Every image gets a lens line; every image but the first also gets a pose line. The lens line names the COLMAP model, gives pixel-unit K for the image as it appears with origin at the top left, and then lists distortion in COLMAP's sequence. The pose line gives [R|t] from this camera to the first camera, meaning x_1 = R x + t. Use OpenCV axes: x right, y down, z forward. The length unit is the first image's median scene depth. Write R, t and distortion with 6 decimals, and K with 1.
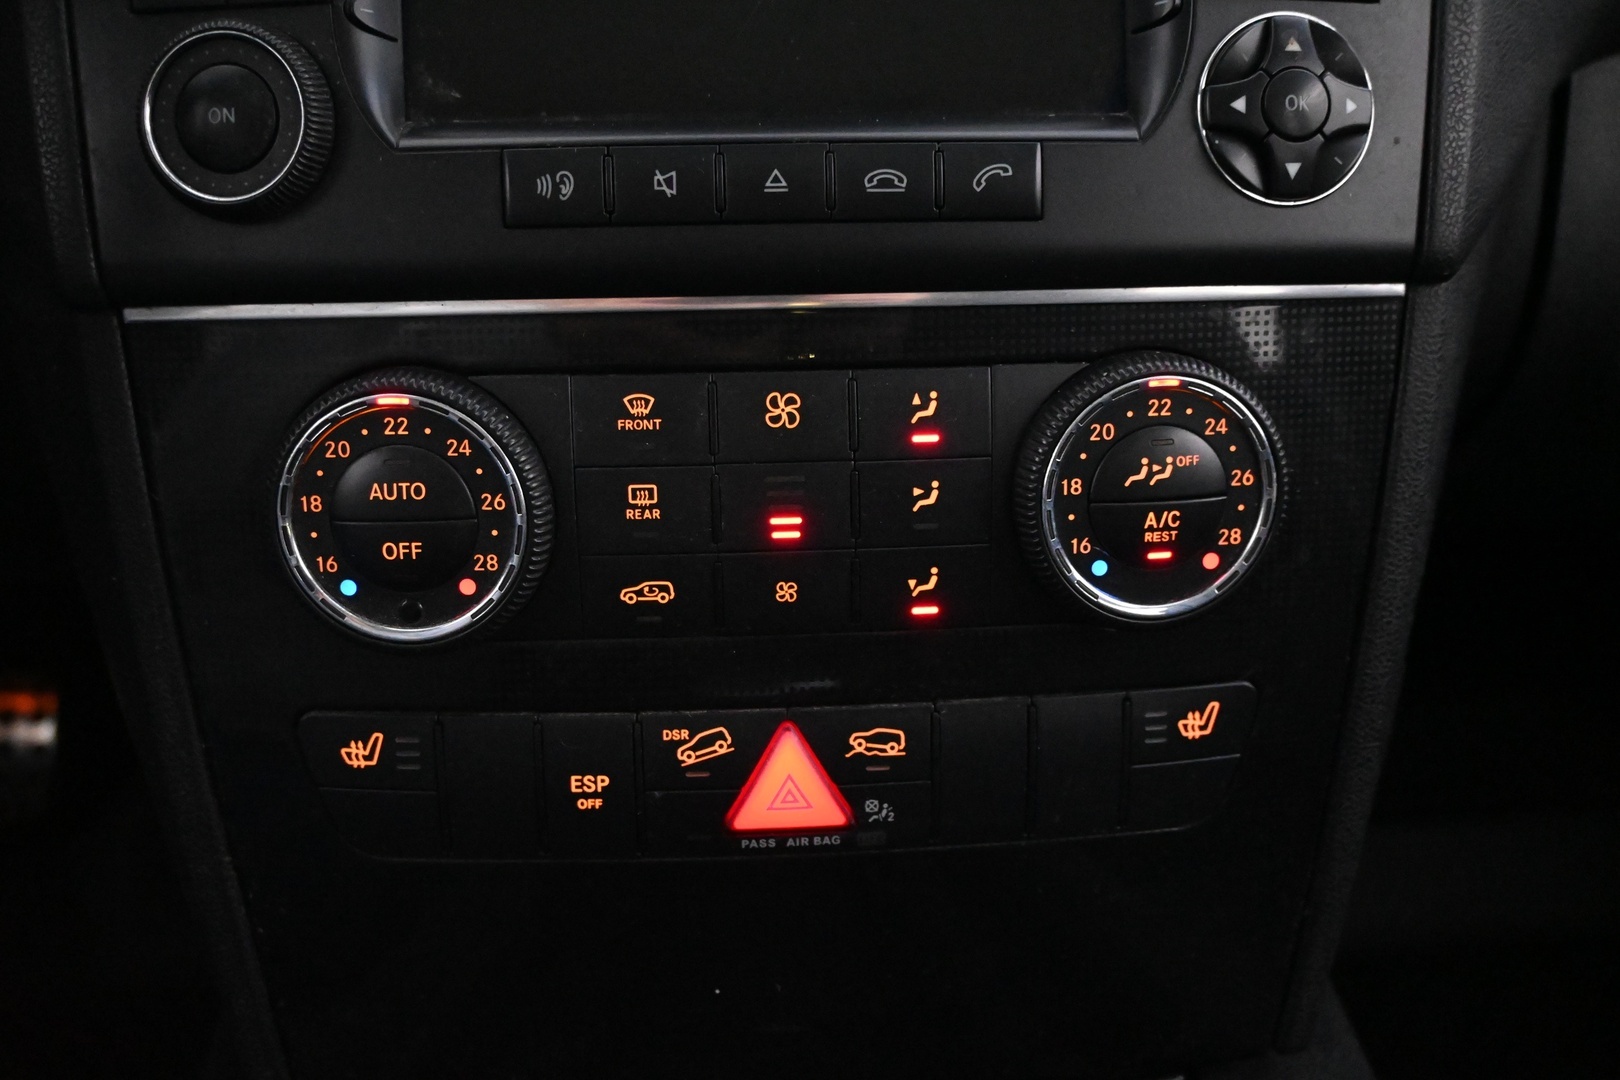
lens RADIAL K [[1527.3, 0, 810.4], [0, 1527.3, 532.4], [0, 0, 1]] dist [0.002456, 0.000000]
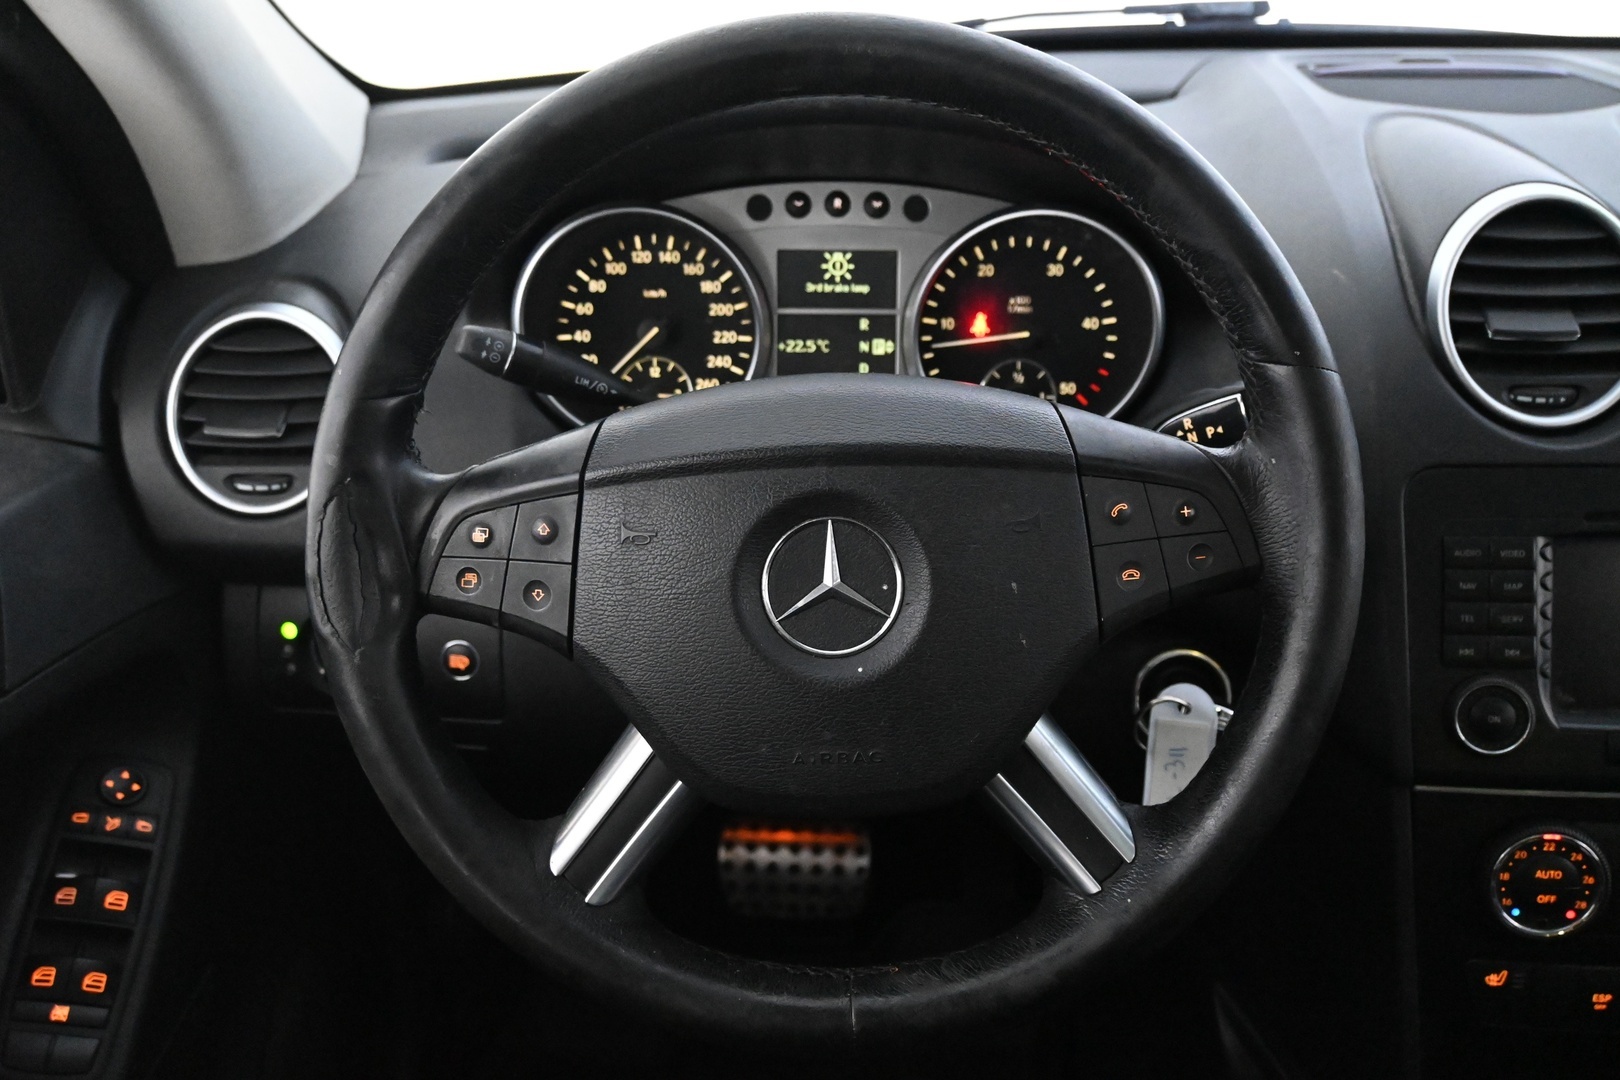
lens RADIAL K [[1527.3, 0, 804.2], [0, 1527.3, 542.8], [0, 0, 1]] dist [0.002456, 0.000000]
pose [[0.997283, 0.028821, -0.067789, -1.228415], [-0.028790, 0.999584, 0.001437, -0.490311], [0.067802, 0.000519, 0.997699, -1.359575]]
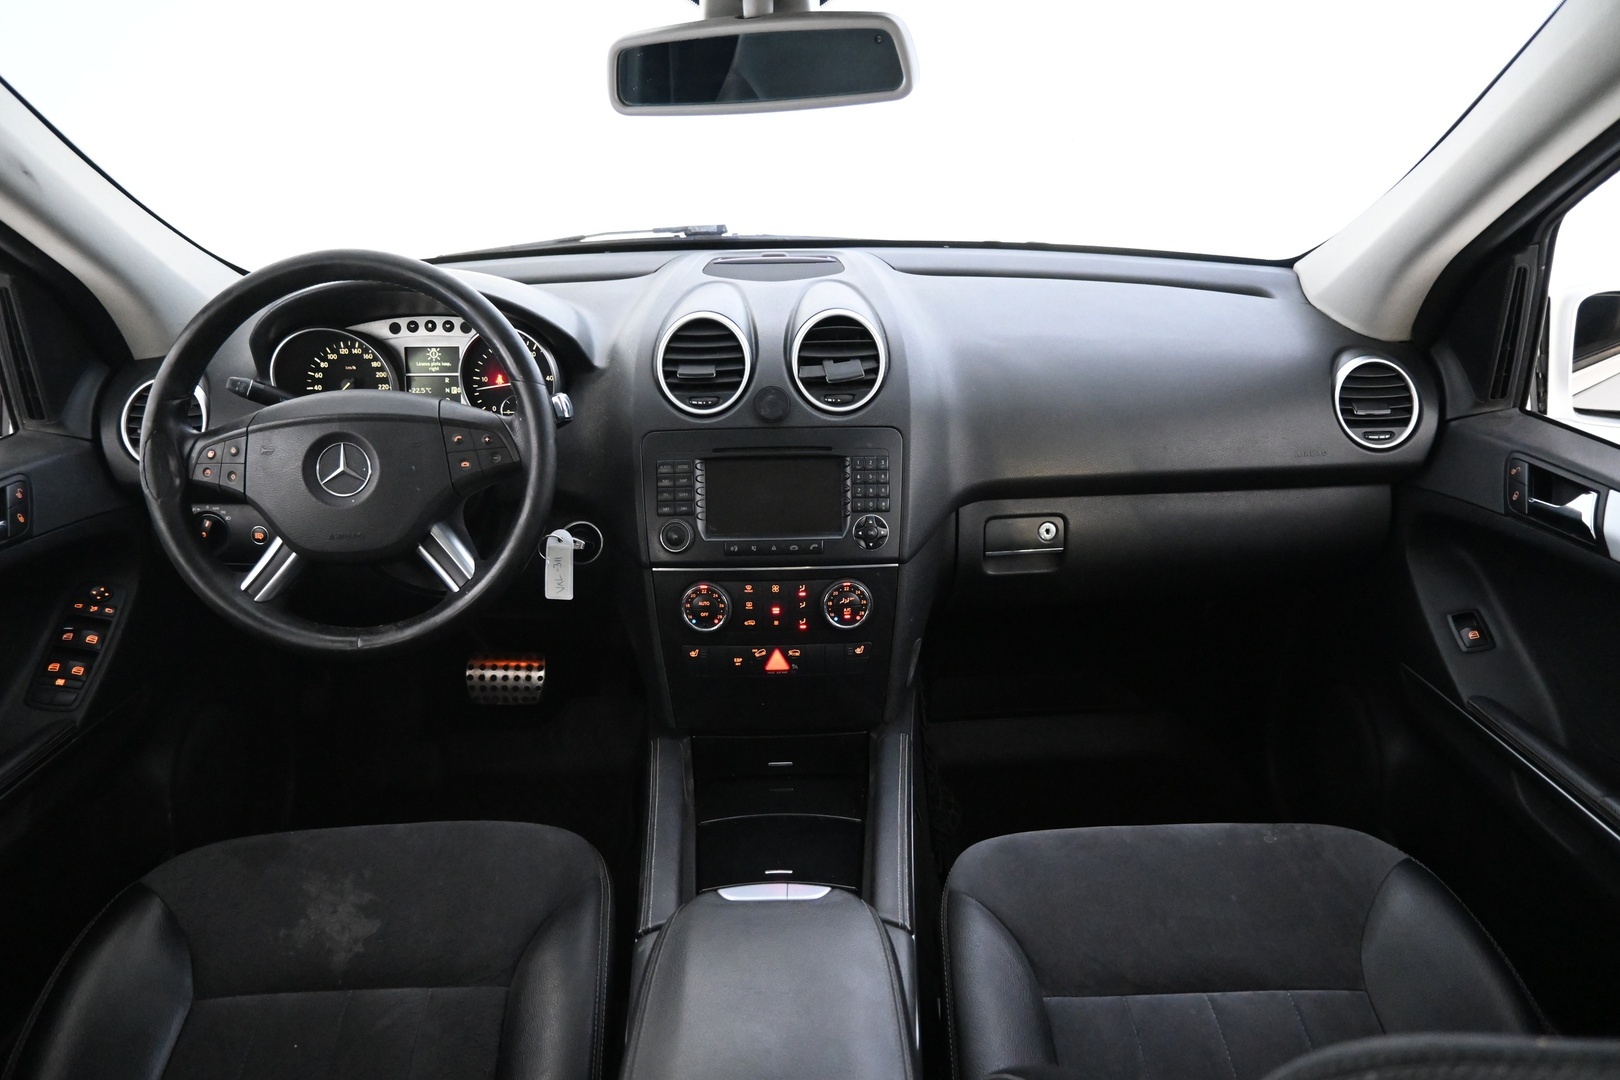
lens RADIAL K [[1141.8, 0, 824.5], [0, 1141.8, 545.3], [0, 0, 1]] dist [0.005412, 0.003371]
pose [[0.998919, 0.006910, -0.045958, 0.335543], [-0.008859, 0.999064, -0.042350, -0.064452], [0.045623, 0.042711, 0.998045, -2.980501]]
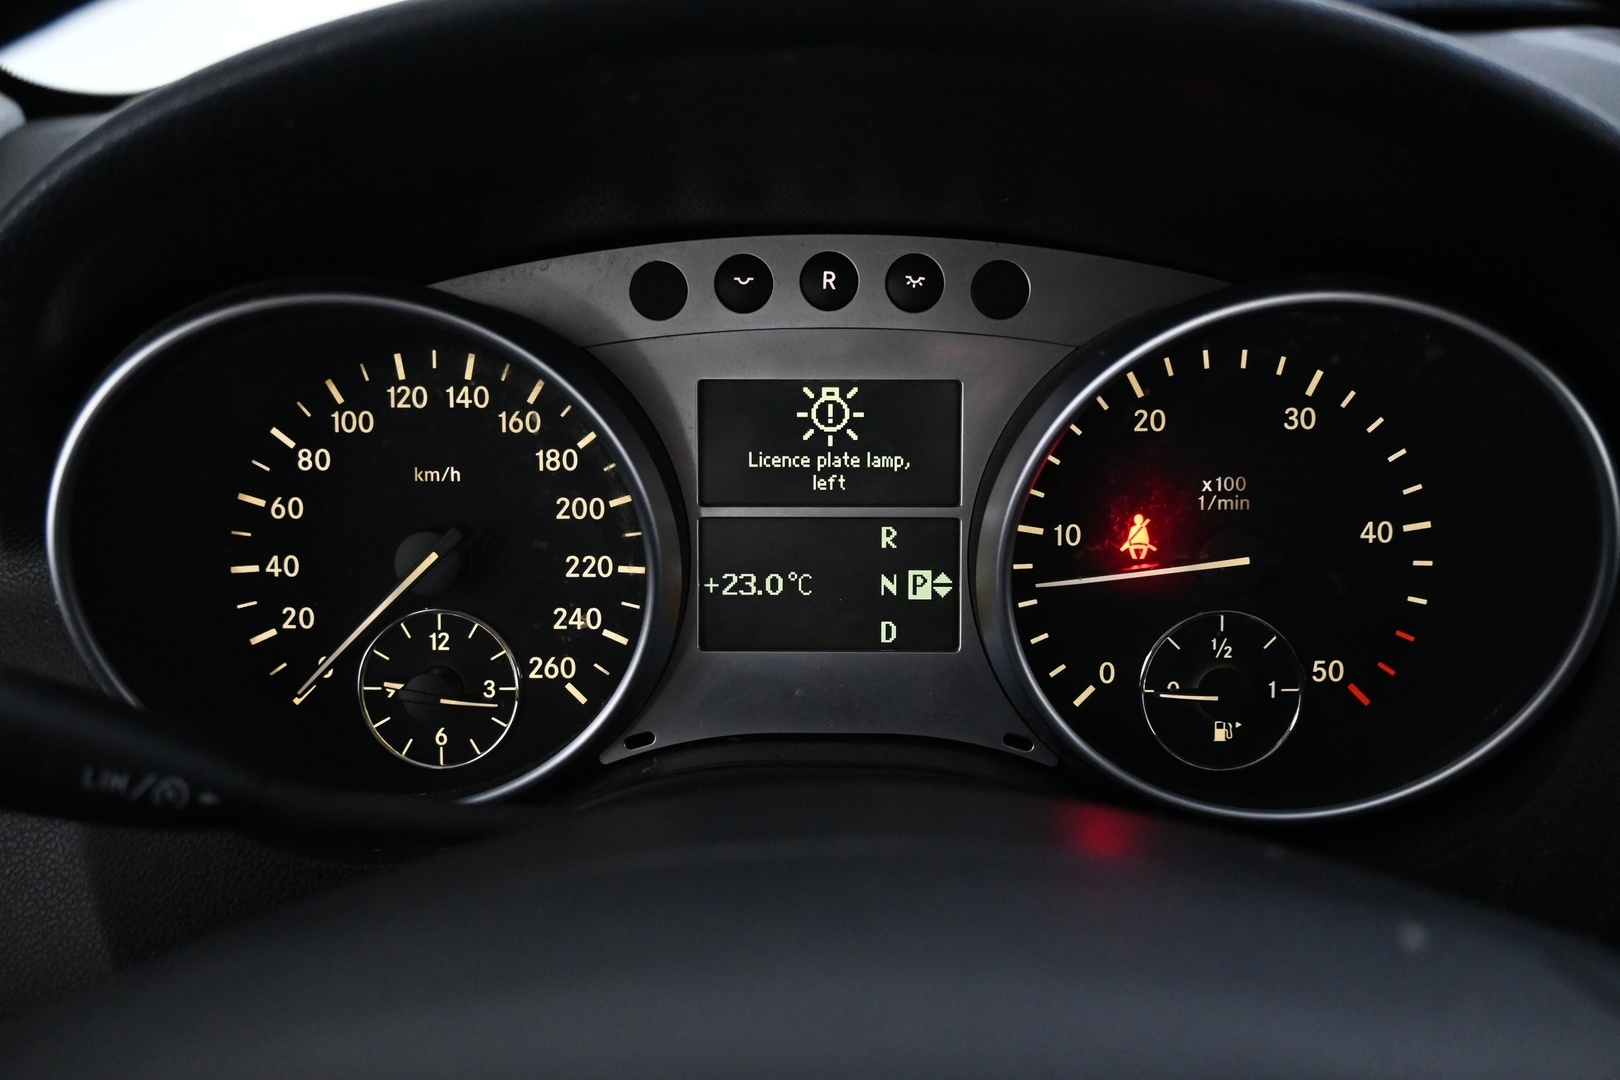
lens RADIAL K [[1469.3, 0, 805.5], [0, 1469.3, 535.3], [0, 0, 1]] dist [0.006948, 0.000000]
pose [[0.997275, 0.018411, -0.071443, -1.297249], [-0.021988, 0.998527, -0.049609, -0.810678], [0.070424, 0.051044, 0.996210, 0.109467]]
